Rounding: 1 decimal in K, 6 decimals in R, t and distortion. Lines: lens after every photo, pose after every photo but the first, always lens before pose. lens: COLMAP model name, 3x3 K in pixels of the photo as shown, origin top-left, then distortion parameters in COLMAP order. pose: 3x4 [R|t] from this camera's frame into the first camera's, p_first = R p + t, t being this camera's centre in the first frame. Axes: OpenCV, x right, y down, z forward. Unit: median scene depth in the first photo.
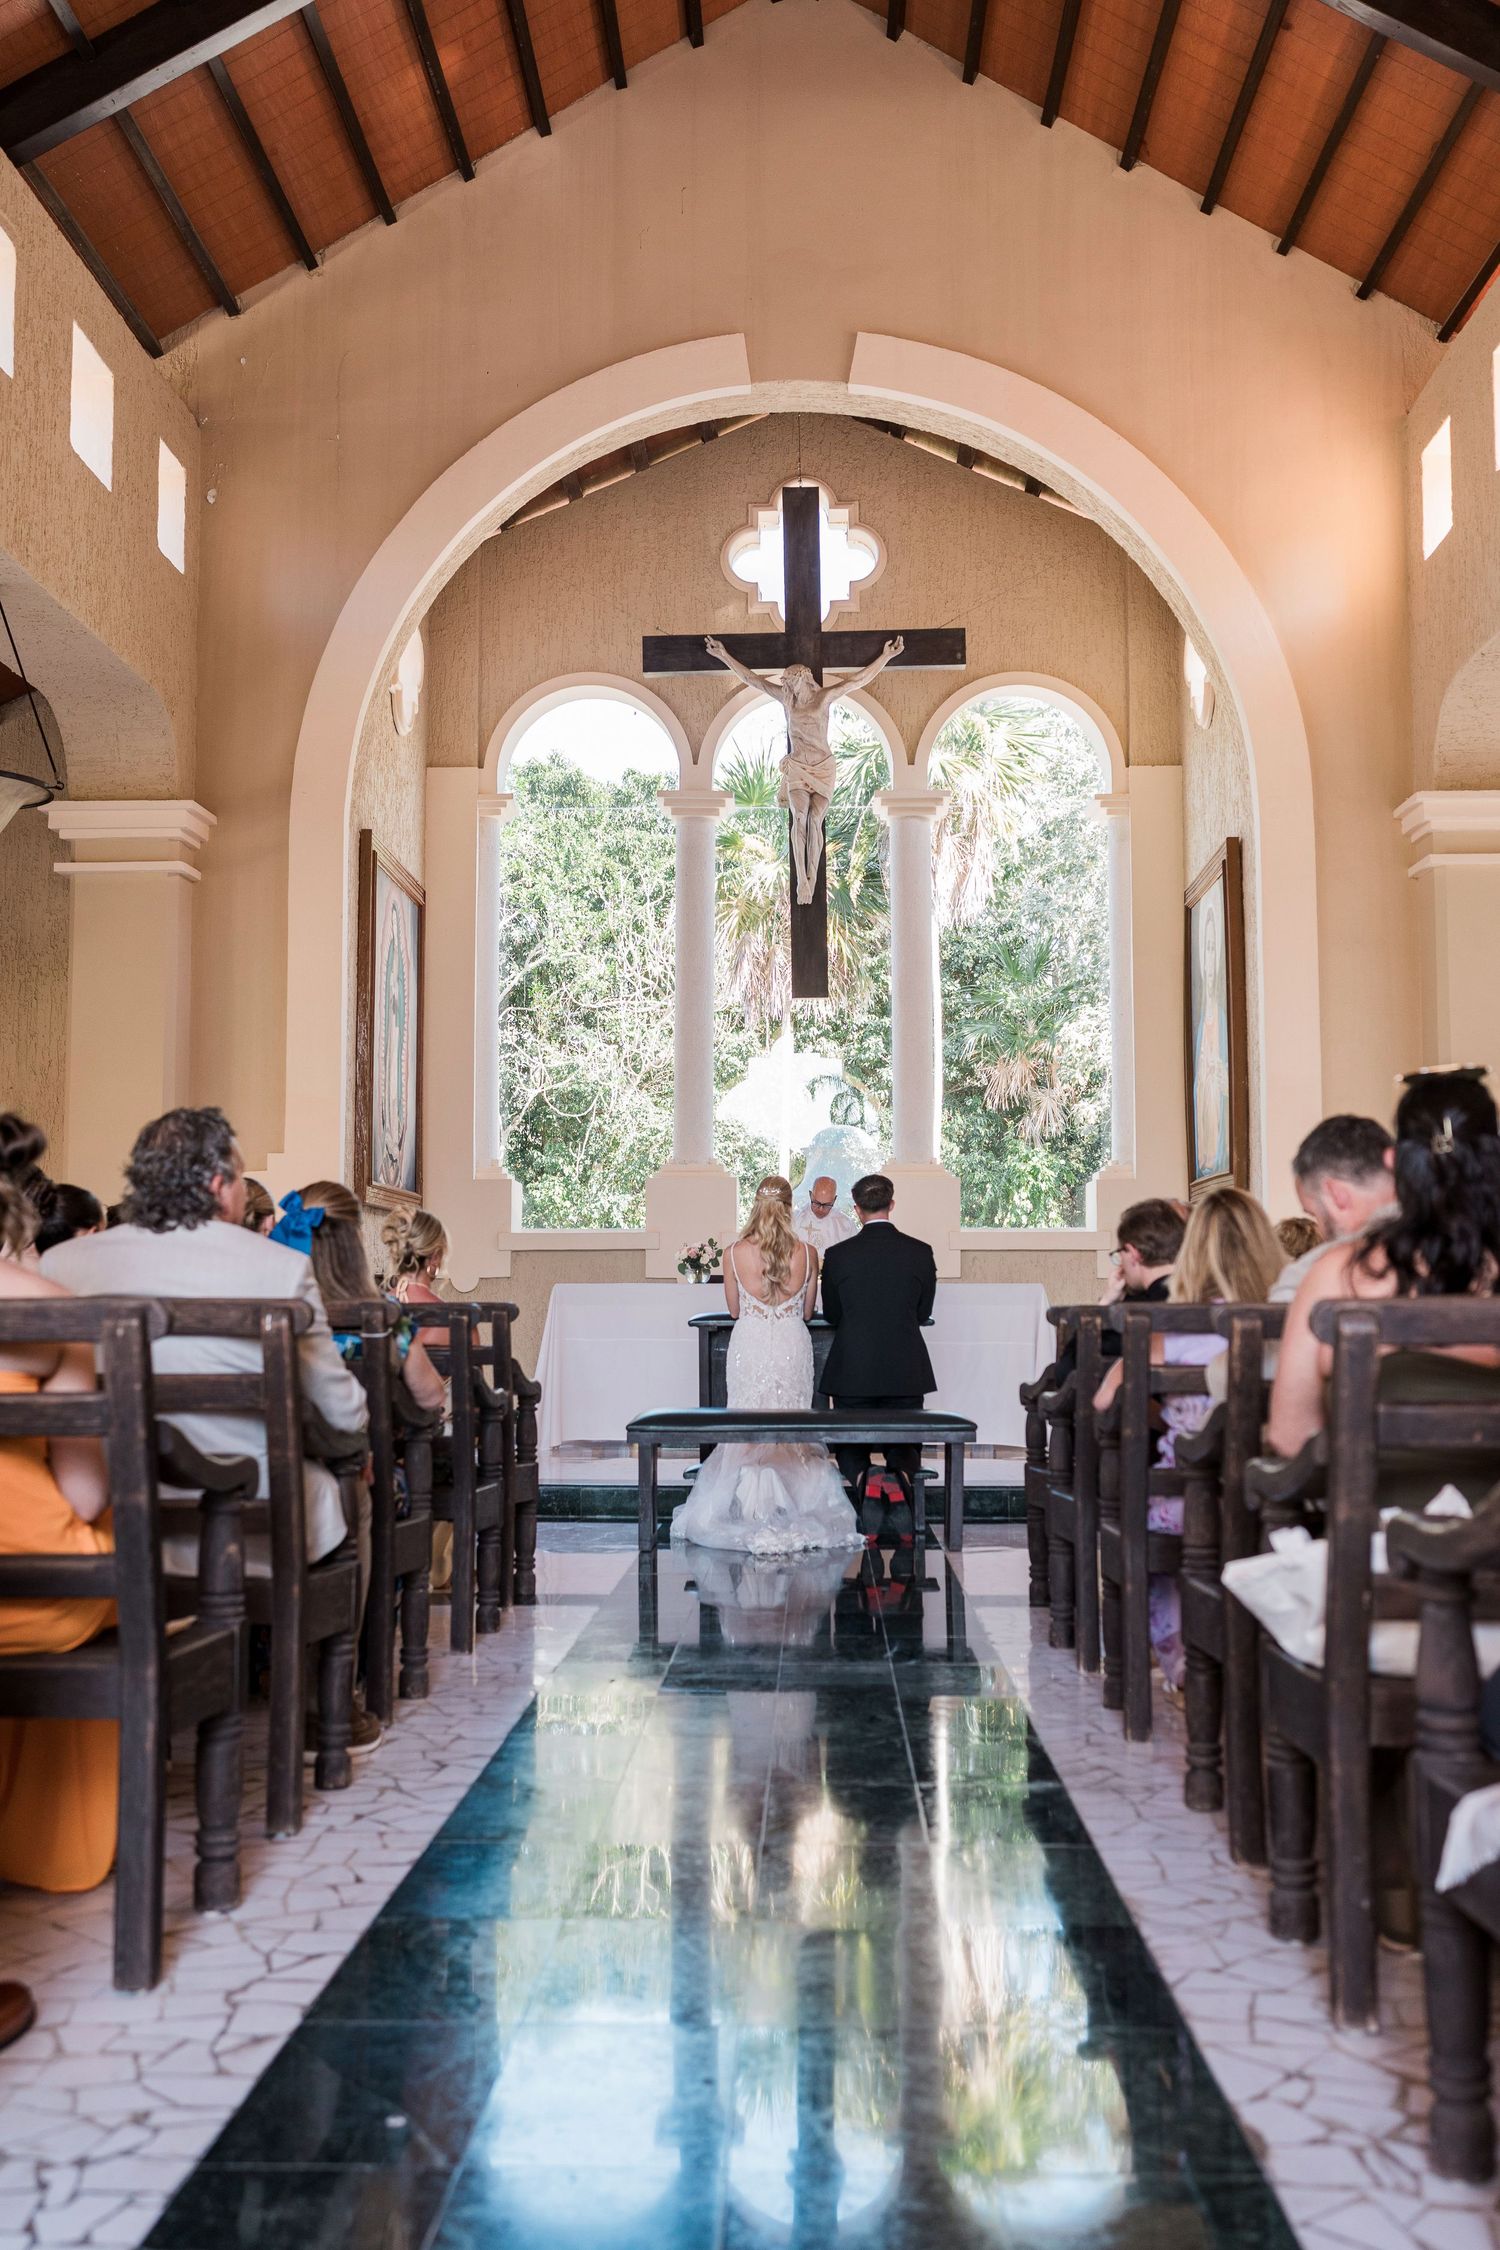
lens RADIAL K [[2200.0, 0, 750.0], [0, 2200.0, 1125.0], [0, 0, 1]] dist [0.013276, 0.000026]
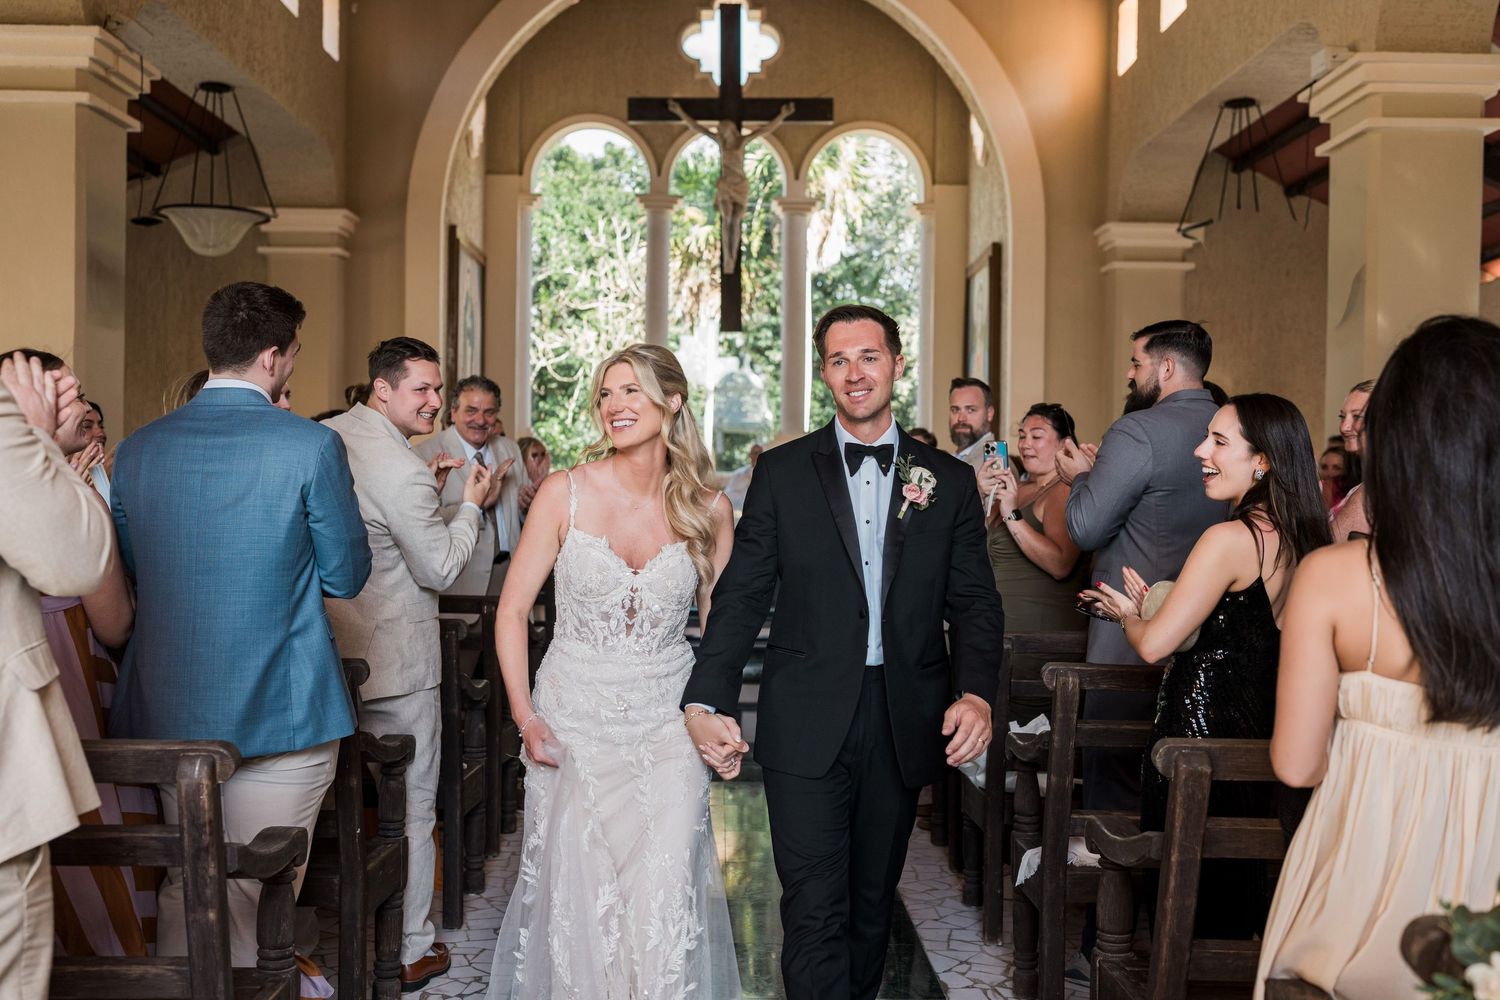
lens RADIAL K [[1512.7, 0, 750.0], [0, 1512.7, 500.0], [0, 0, 1]] dist [0.008955, 0.005423]
pose [[0.998601, 0.014110, 0.050970, -0.014142], [-0.018712, 0.995679, 0.090963, -0.040788], [-0.049466, -0.091789, 0.994549, -0.110403]]
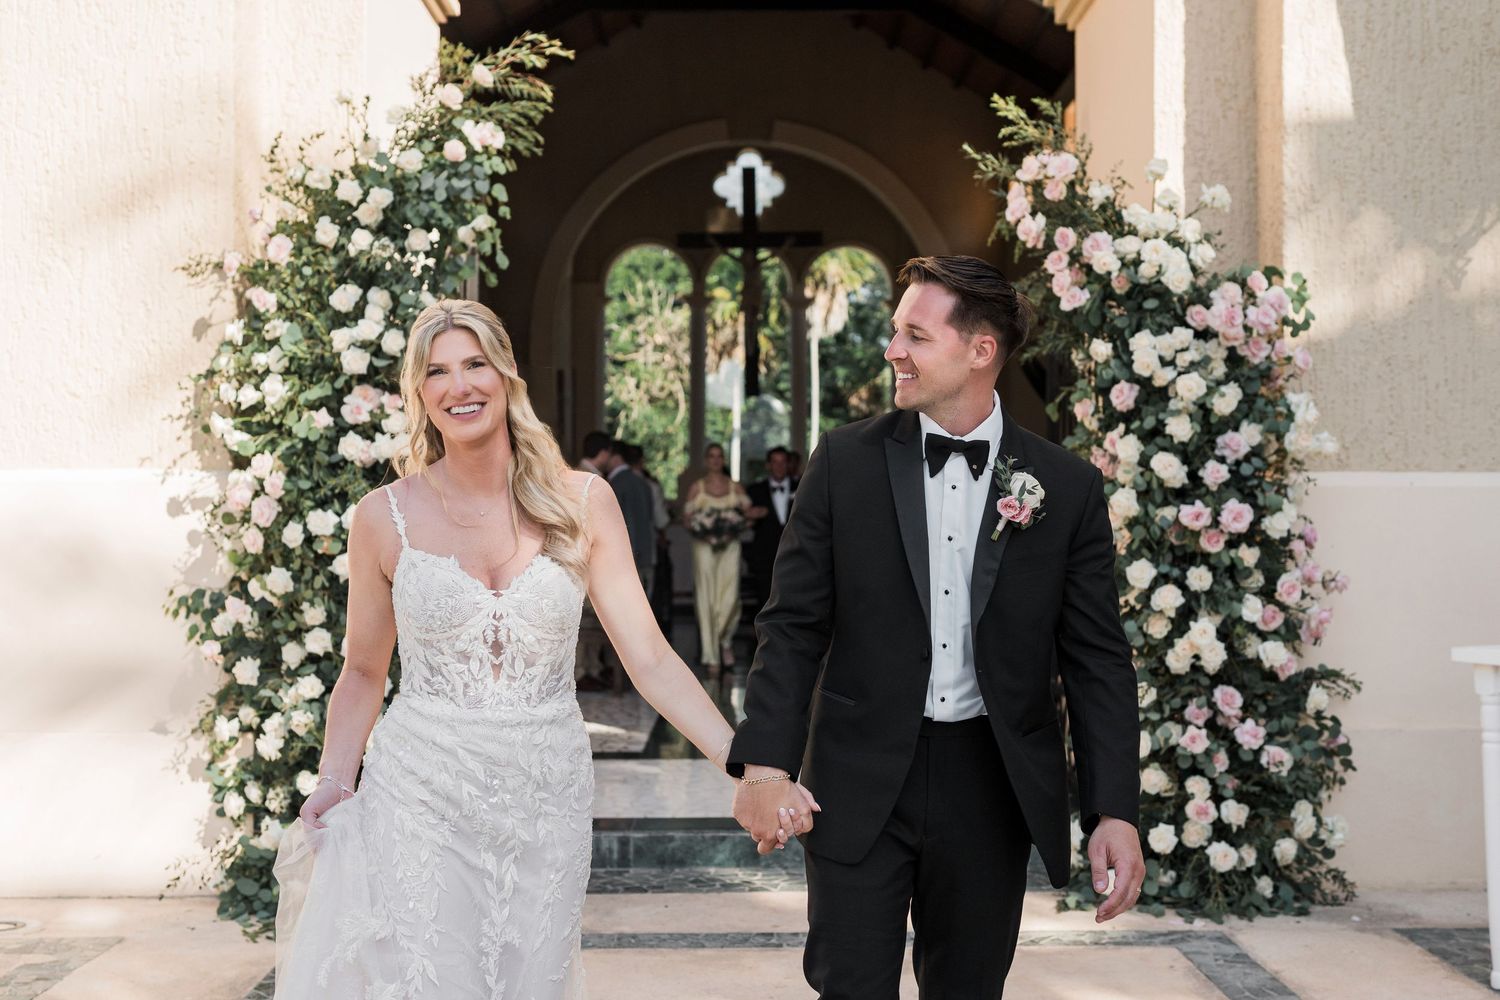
lens RADIAL K [[1705.7, 0, 750.0], [0, 1705.7, 500.0], [0, 0, 1]] dist [0.006252, 0.003128]
pose [[0.999378, -0.000223, 0.035258, -0.039767], [-0.002385, 0.997261, 0.073920, -0.090726], [-0.035178, -0.073959, 0.996641, -0.806105]]
